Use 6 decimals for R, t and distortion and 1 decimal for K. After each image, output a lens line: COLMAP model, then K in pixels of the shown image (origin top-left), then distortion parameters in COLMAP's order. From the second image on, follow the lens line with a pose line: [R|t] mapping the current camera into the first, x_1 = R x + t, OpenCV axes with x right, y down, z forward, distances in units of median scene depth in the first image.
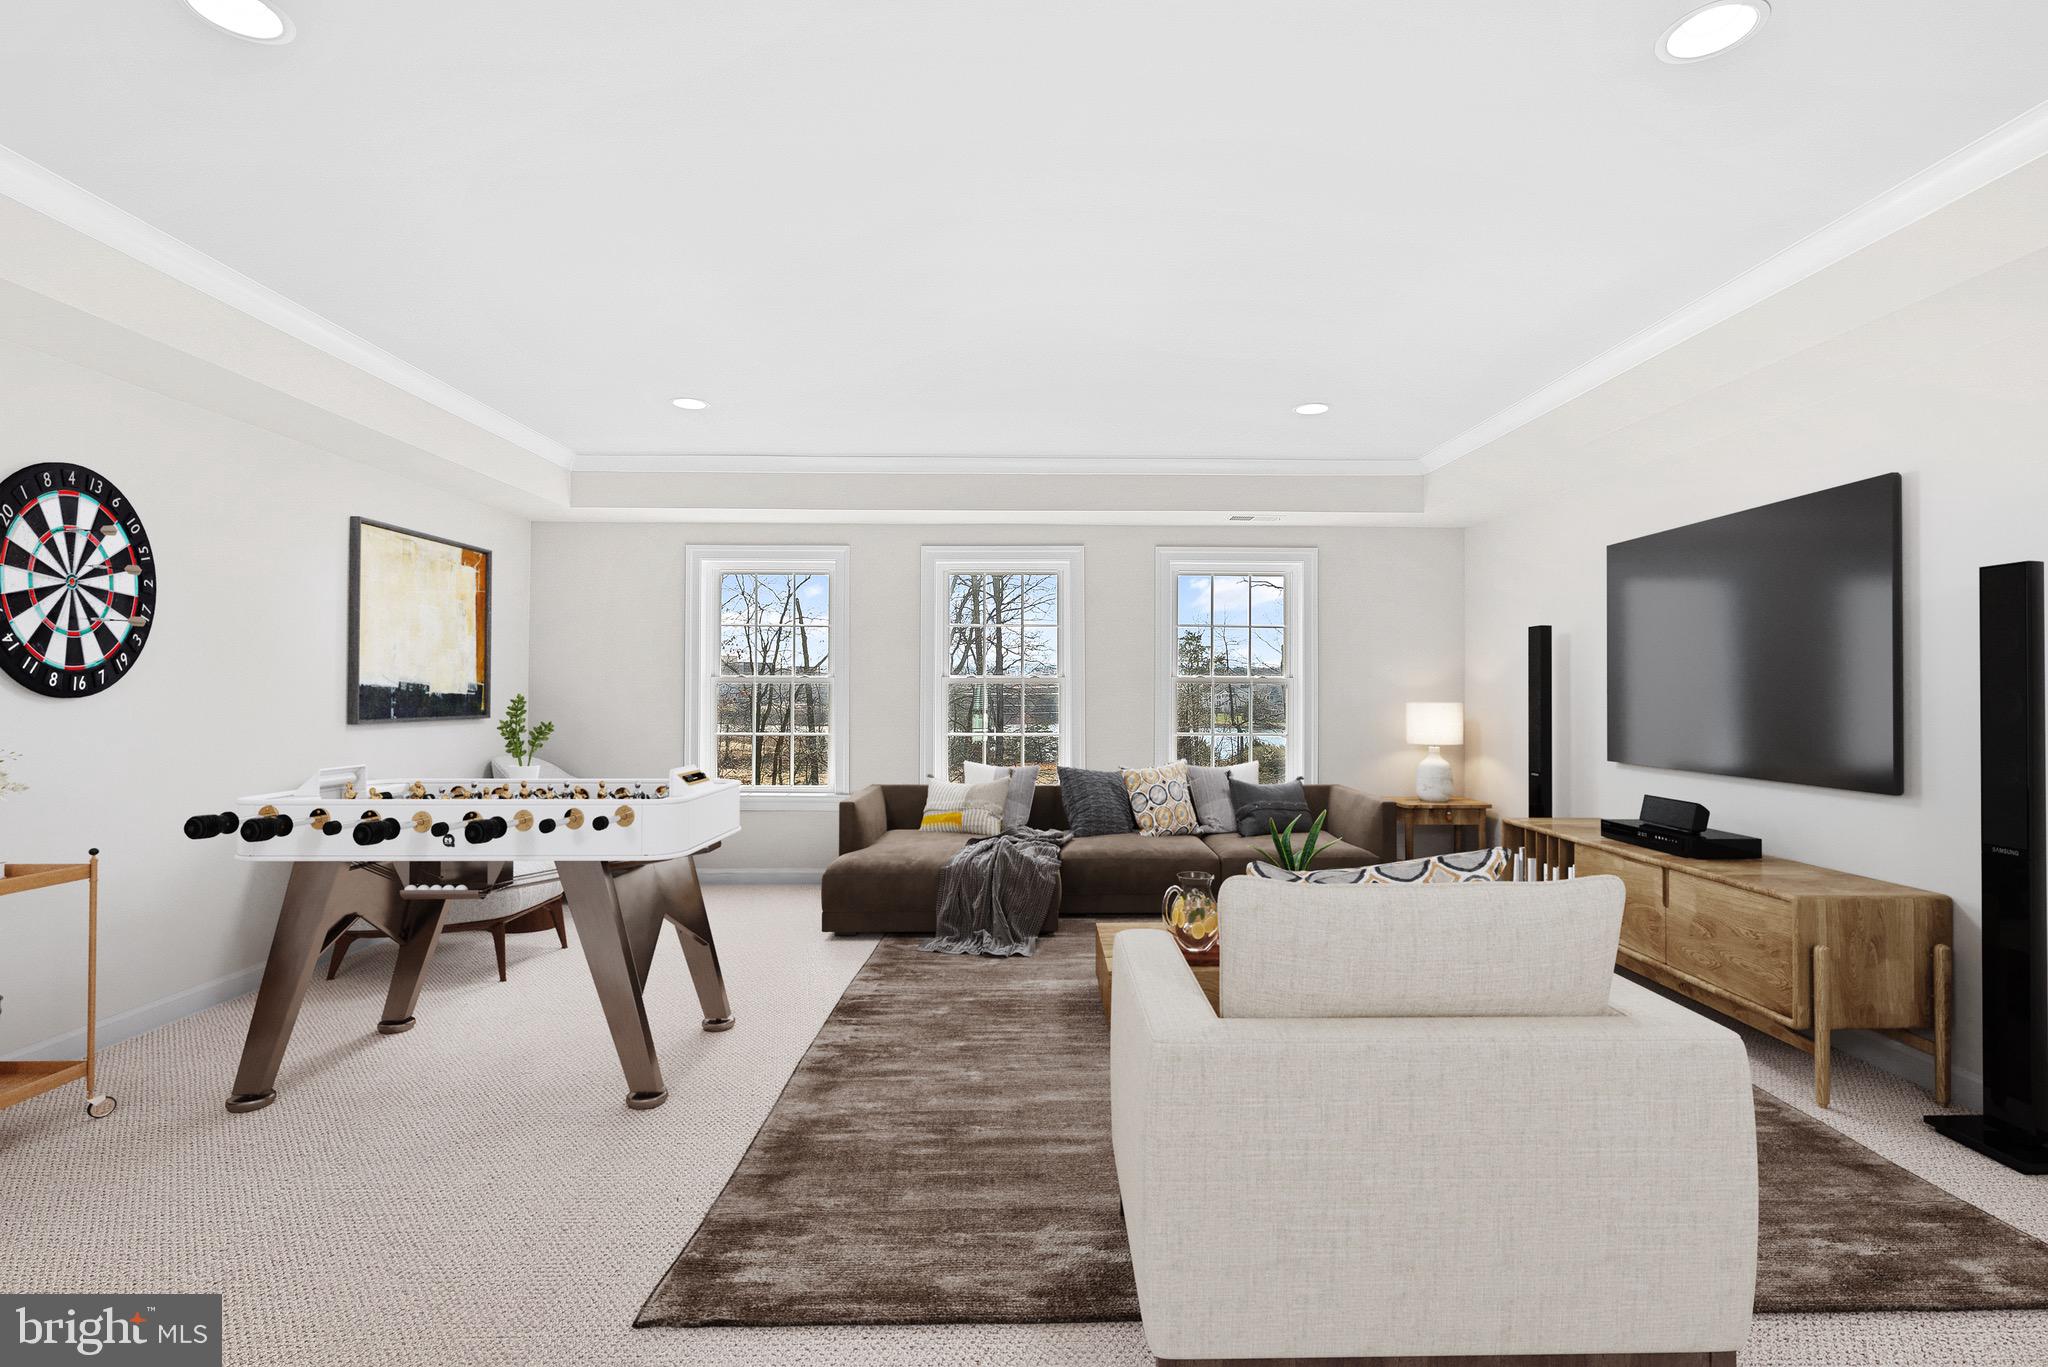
lens RADIAL K [[972.7, 0, 1024.0], [0, 972.7, 683.5], [0, 0, 1]] dist [-0.104622, 0.000883]
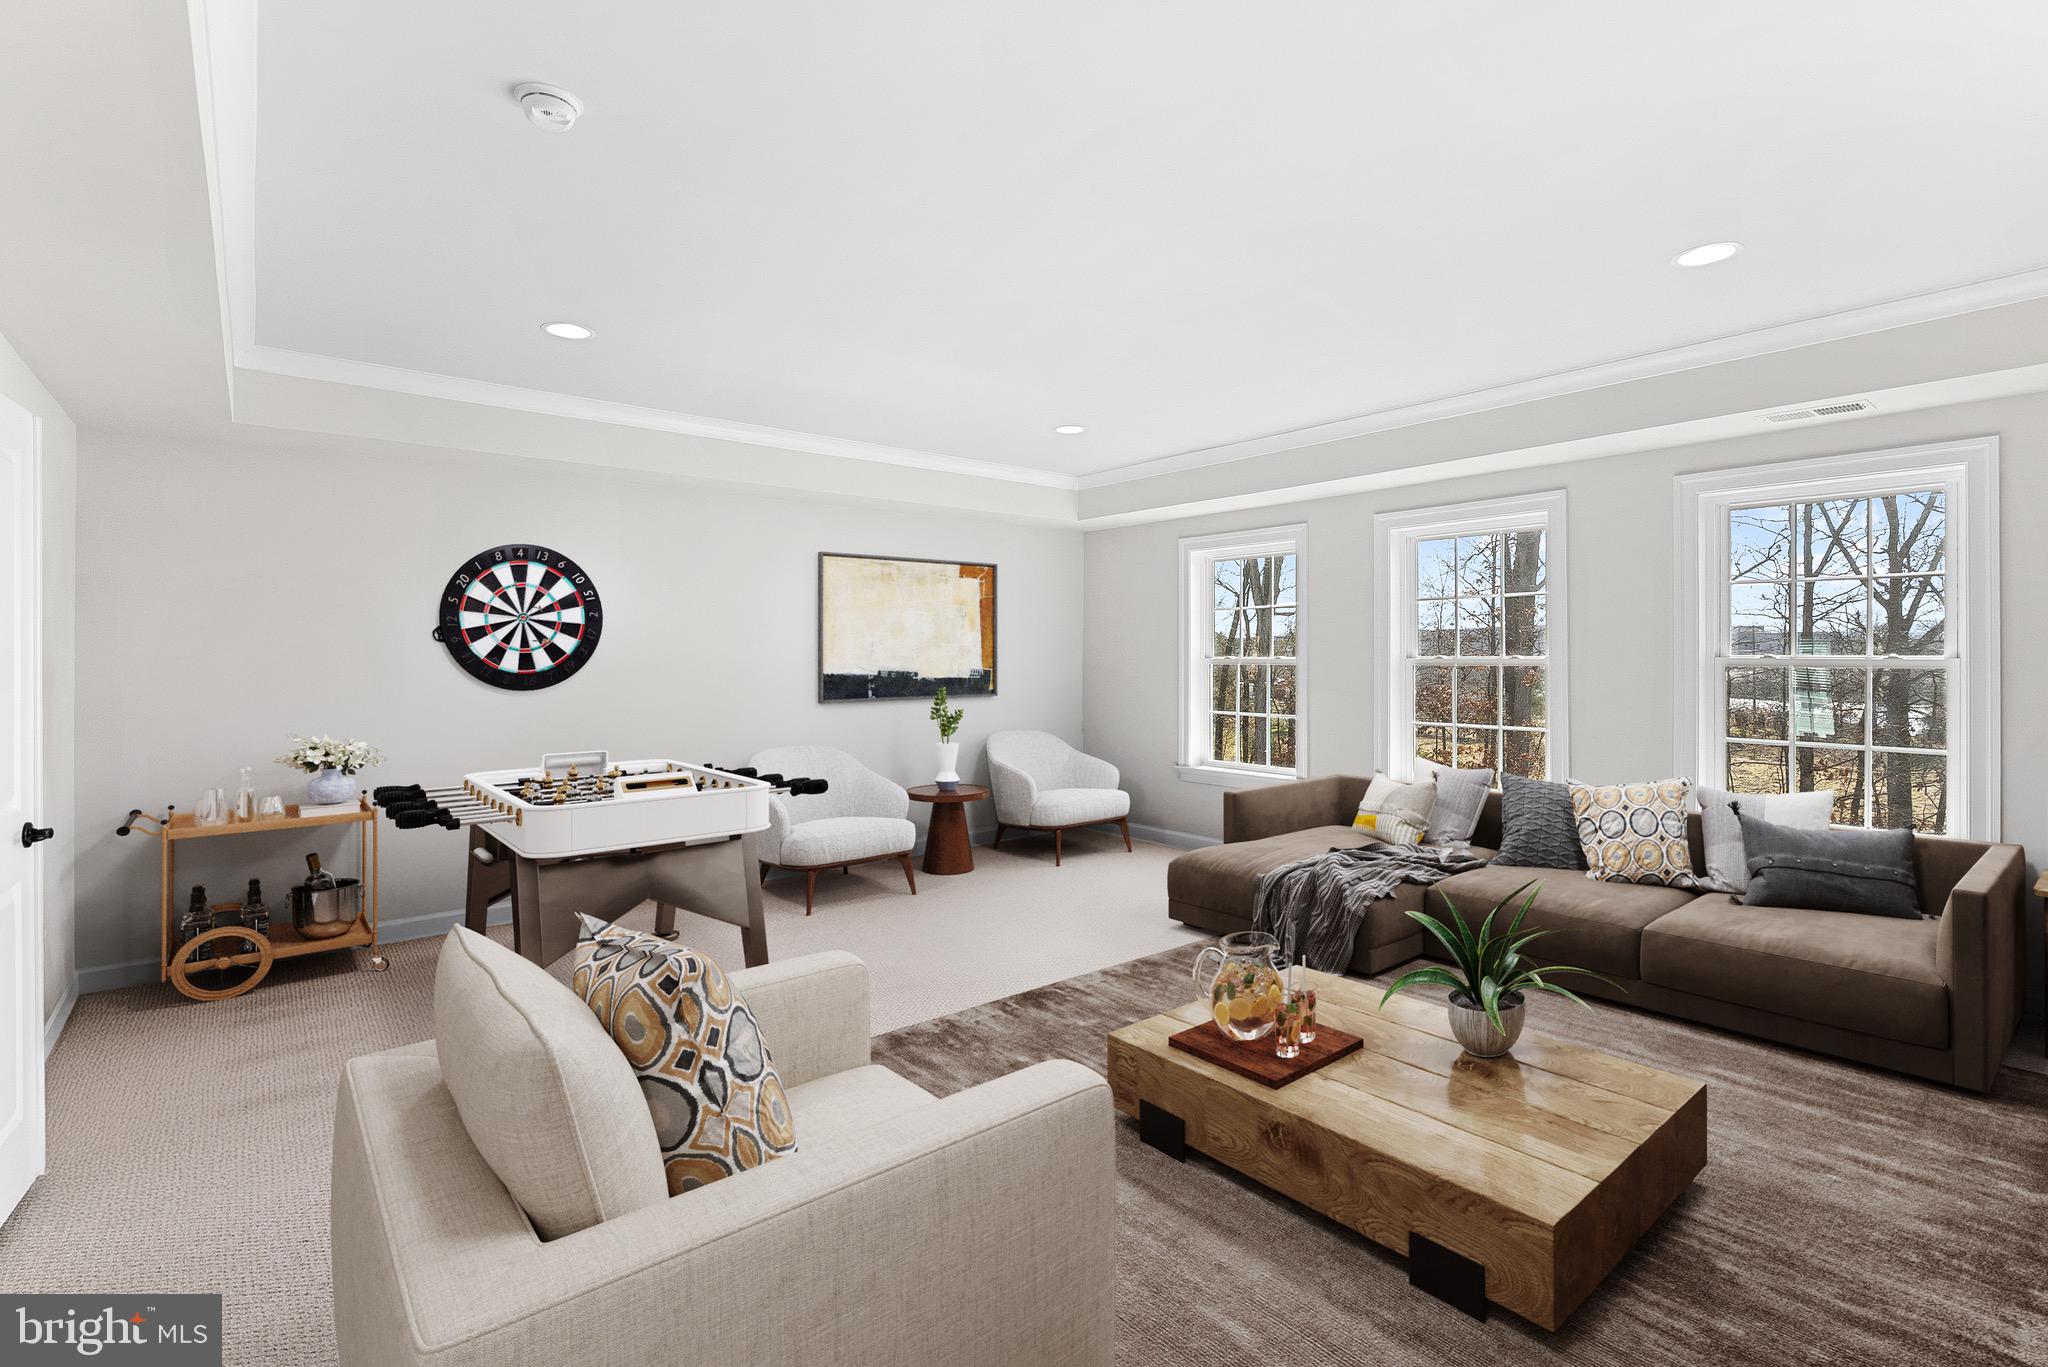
lens RADIAL K [[925.5, 0, 1091.0], [0, 925.5, 682.2], [0, 0, 1]] dist [-0.010832, -0.000280]
pose [[0.681395, 0.015598, -0.731750, 0.718068], [0.010782, 0.999451, 0.031344, -0.033072], [0.731836, -0.029247, 0.680852, 0.471455]]
